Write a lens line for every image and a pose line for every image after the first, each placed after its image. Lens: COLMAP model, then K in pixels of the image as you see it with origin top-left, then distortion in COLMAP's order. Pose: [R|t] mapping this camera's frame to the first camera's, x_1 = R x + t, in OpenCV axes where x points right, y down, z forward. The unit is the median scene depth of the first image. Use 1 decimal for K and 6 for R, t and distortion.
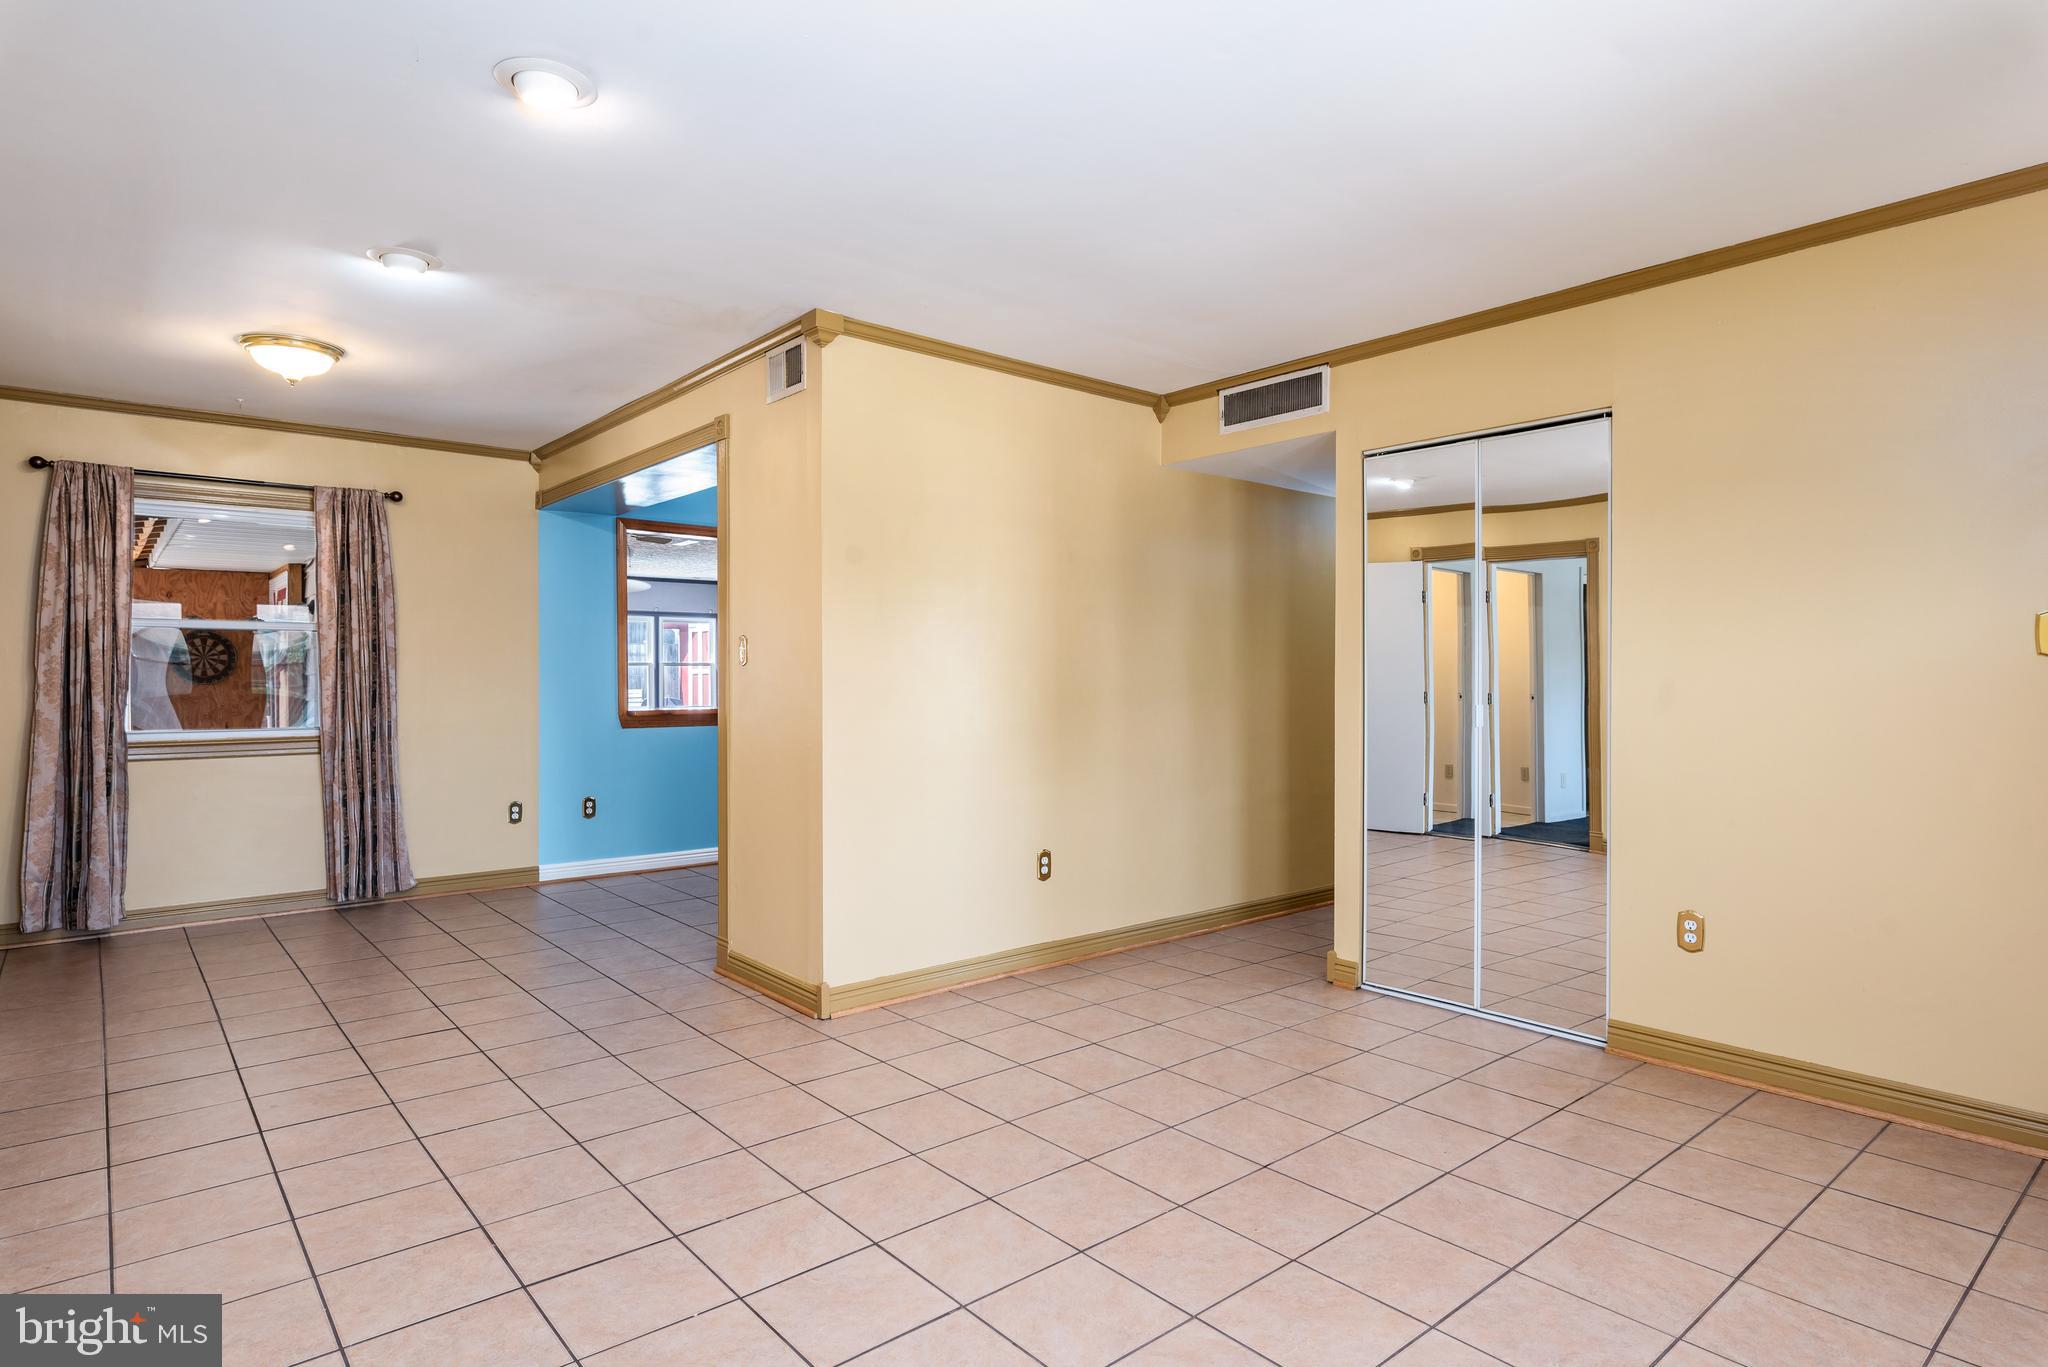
lens RADIAL K [[1105.7, 0, 1033.9], [0, 1105.7, 676.7], [0, 0, 1]] dist [0.000818, 0.000119]
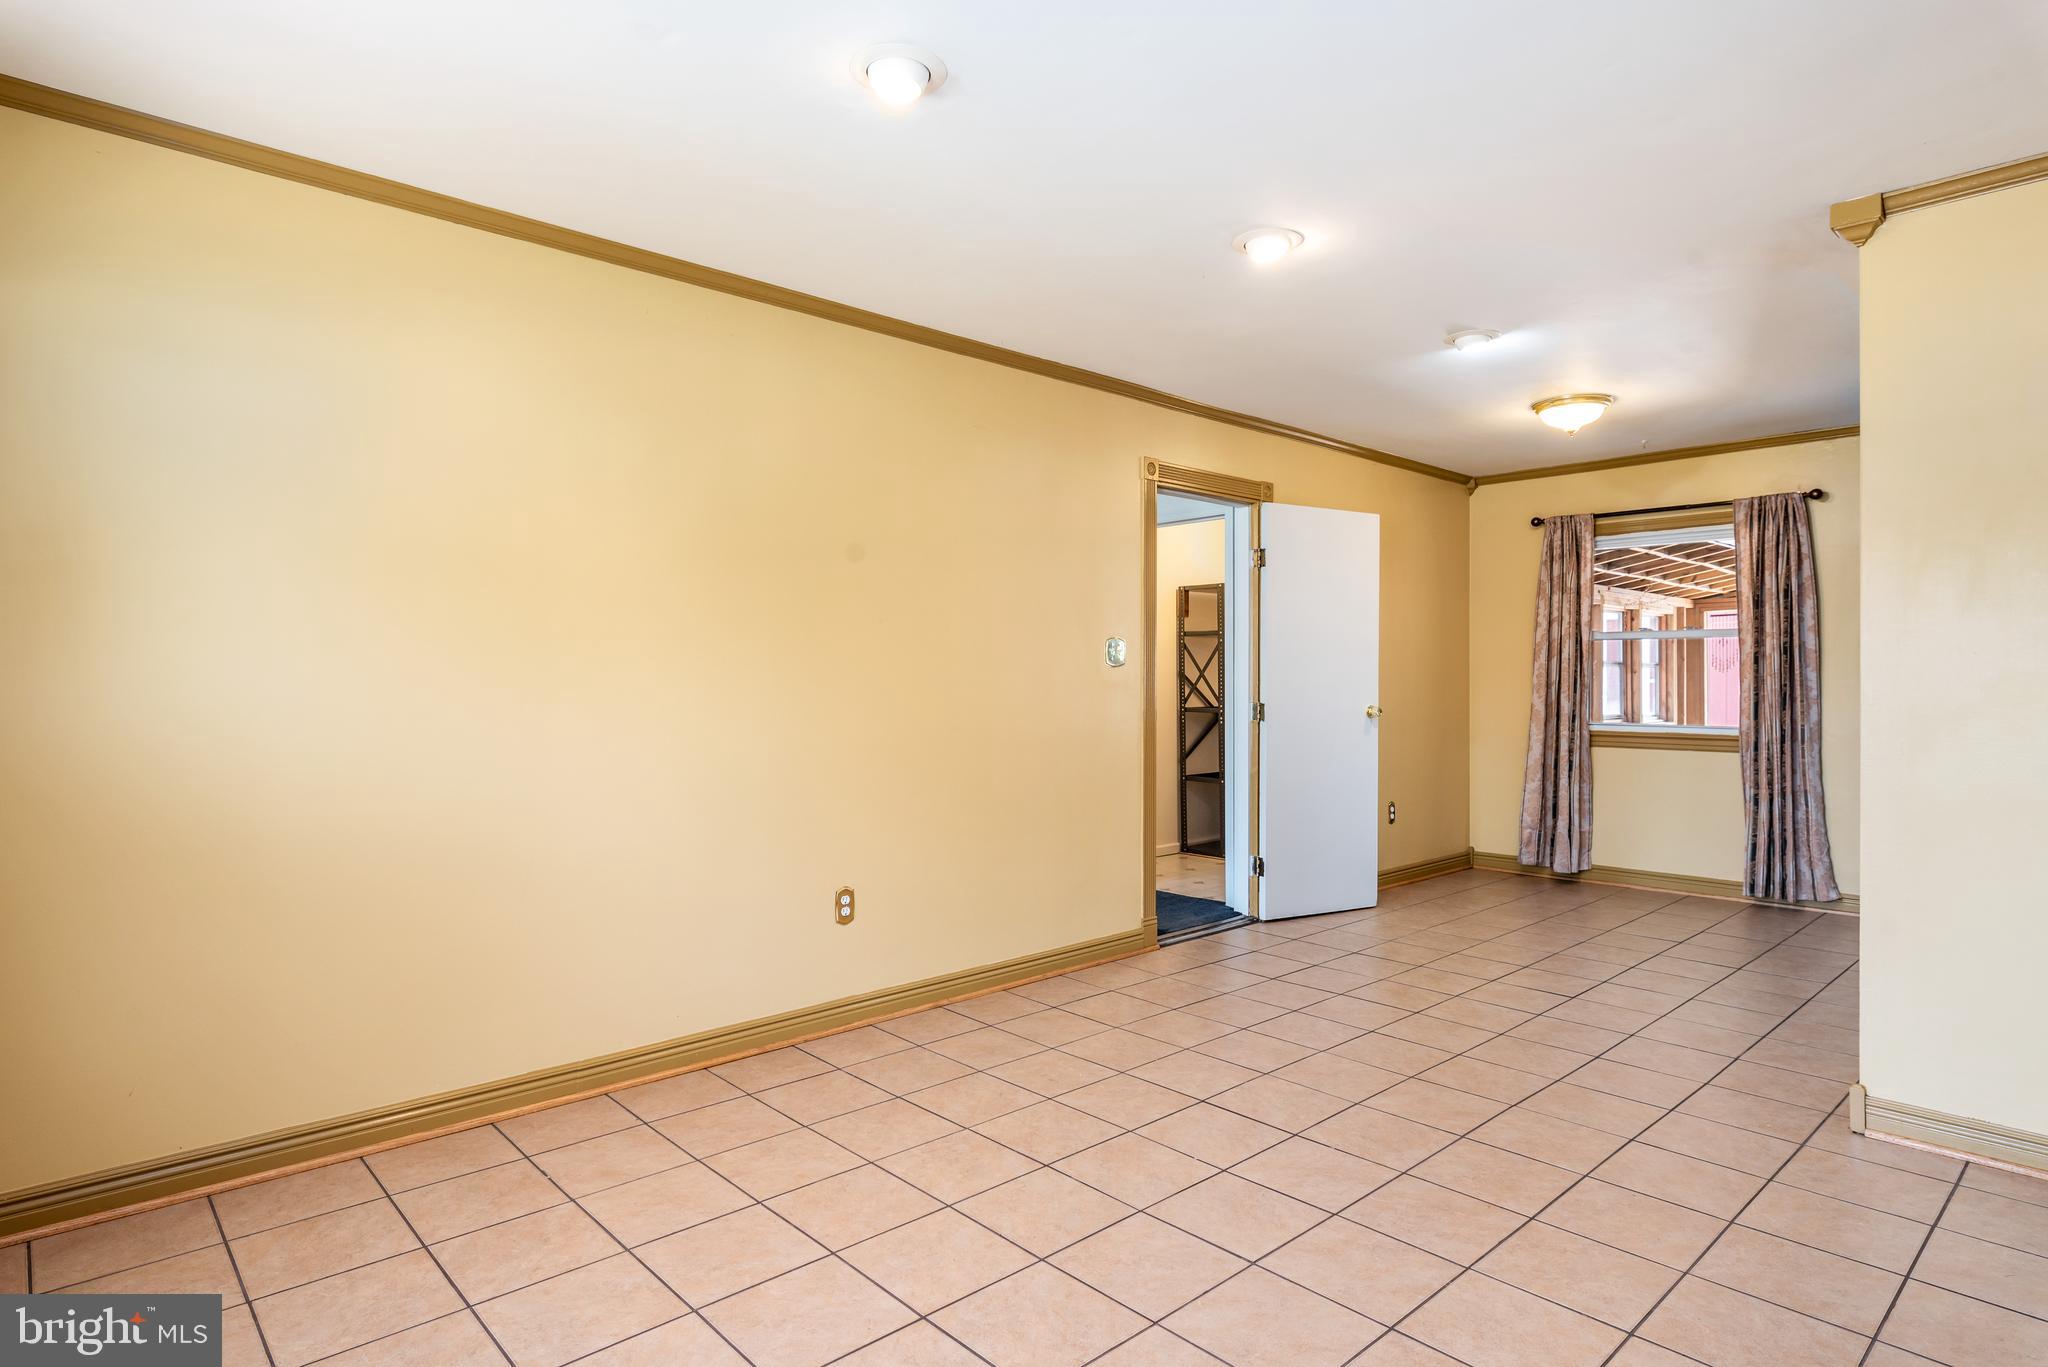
lens RADIAL K [[1105.7, 0, 1023.5], [0, 1105.7, 687.3], [0, 0, 1]] dist [0.000818, 0.000119]
pose [[0.034381, 0.009849, -0.999360, 0.435972], [-0.001349, 0.999951, 0.009808, -0.002257], [0.999408, 0.001011, 0.034393, 0.319407]]
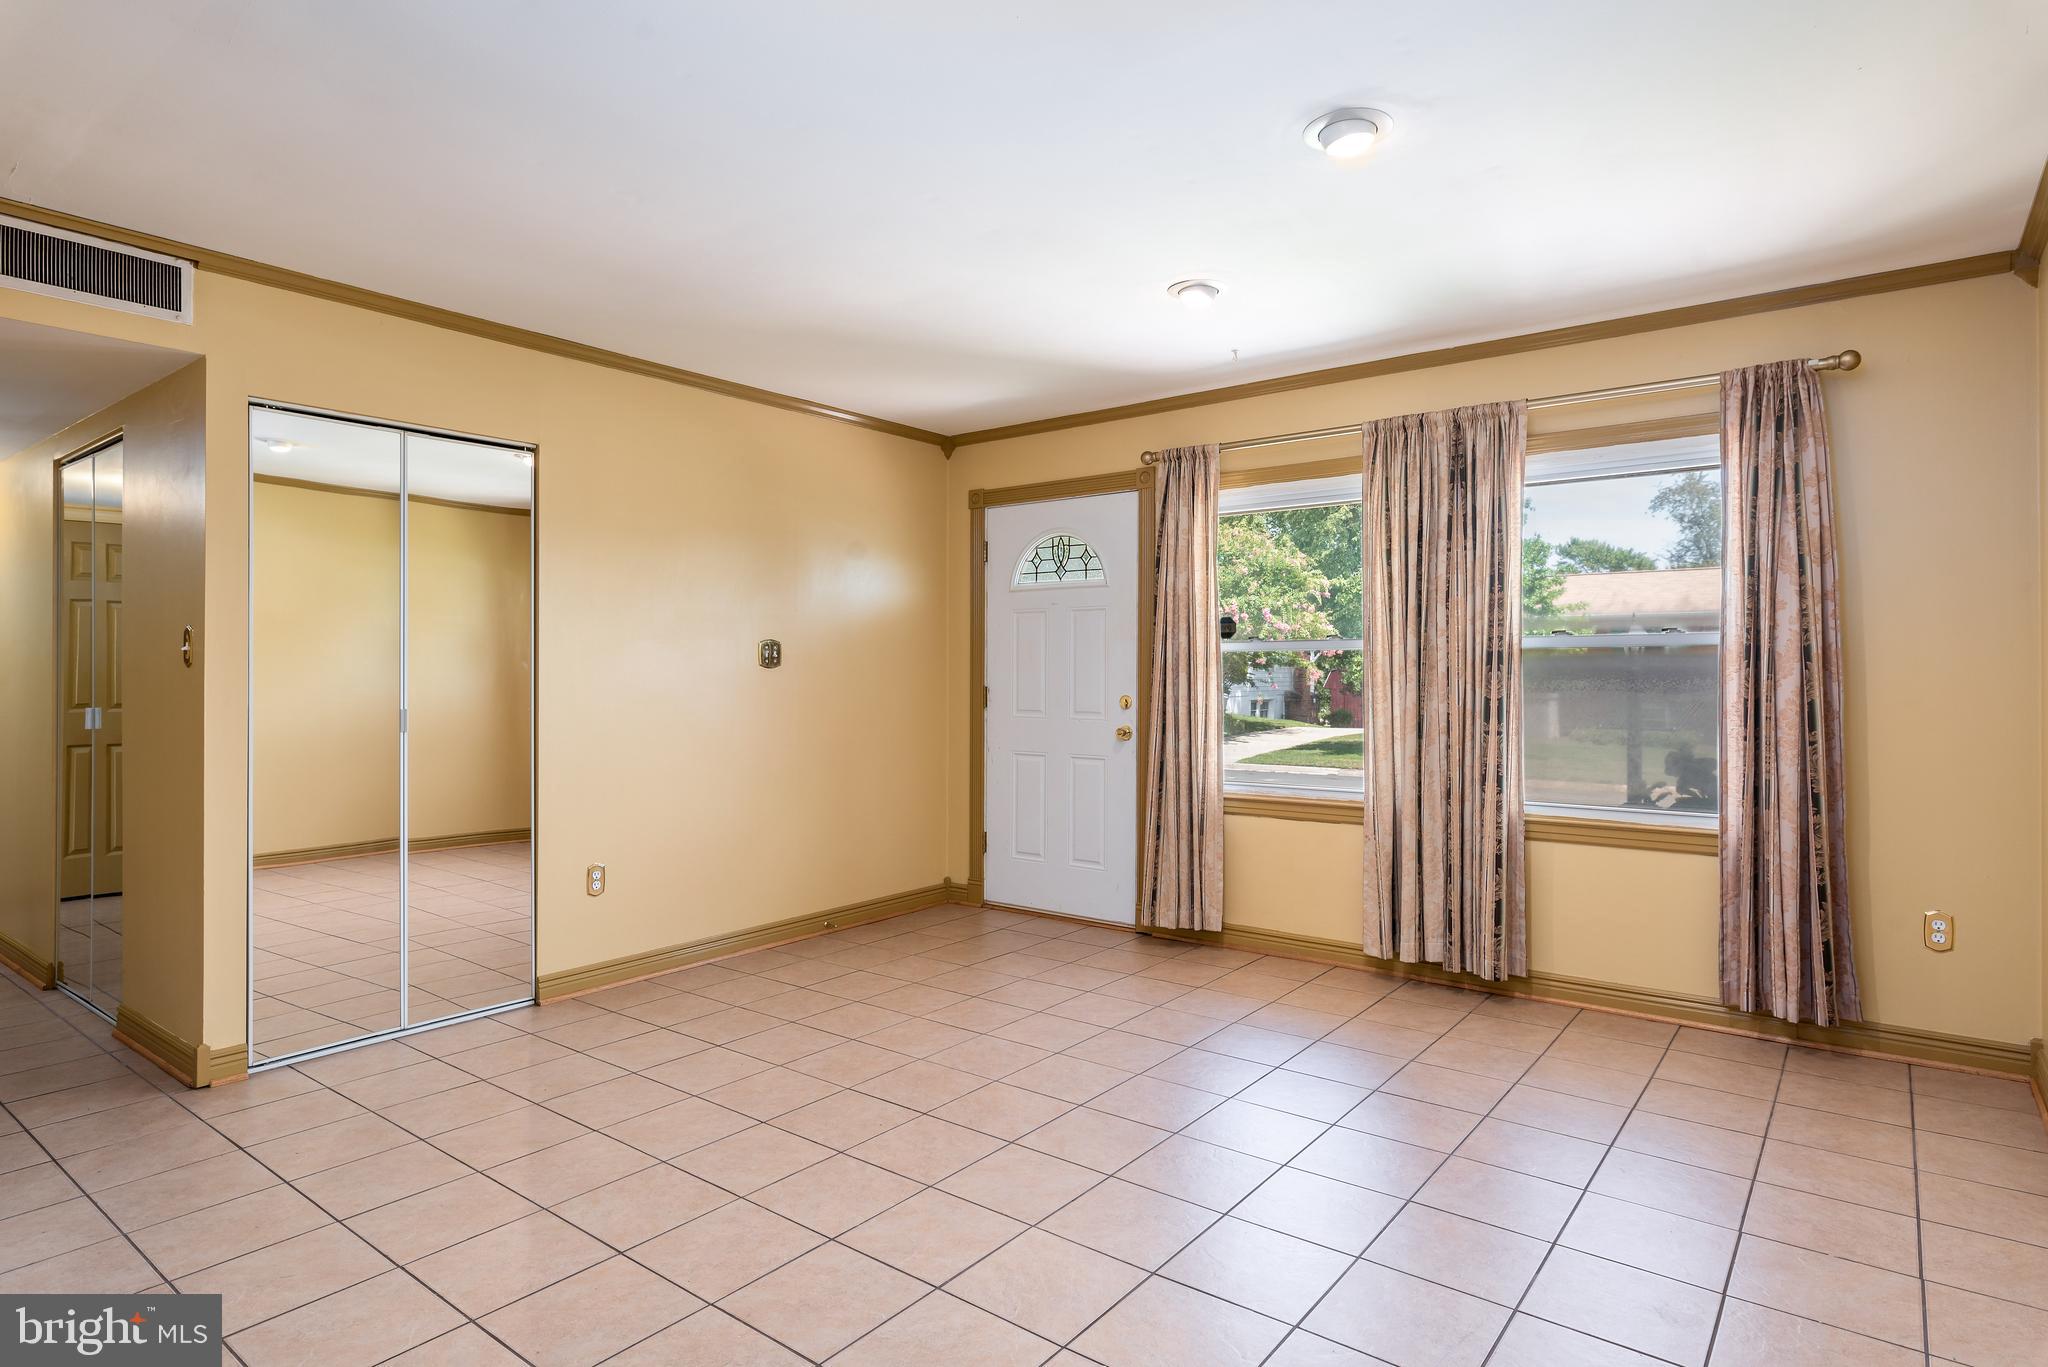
lens RADIAL K [[1105.7, 0, 1031.6], [0, 1105.7, 671.1], [0, 0, 1]] dist [0.000818, 0.000119]
pose [[-0.200854, 0.002698, 0.979617, -0.520398], [0.001585, 0.999996, -0.002429, -0.003324], [-0.979620, 0.001065, -0.200858, 0.535211]]
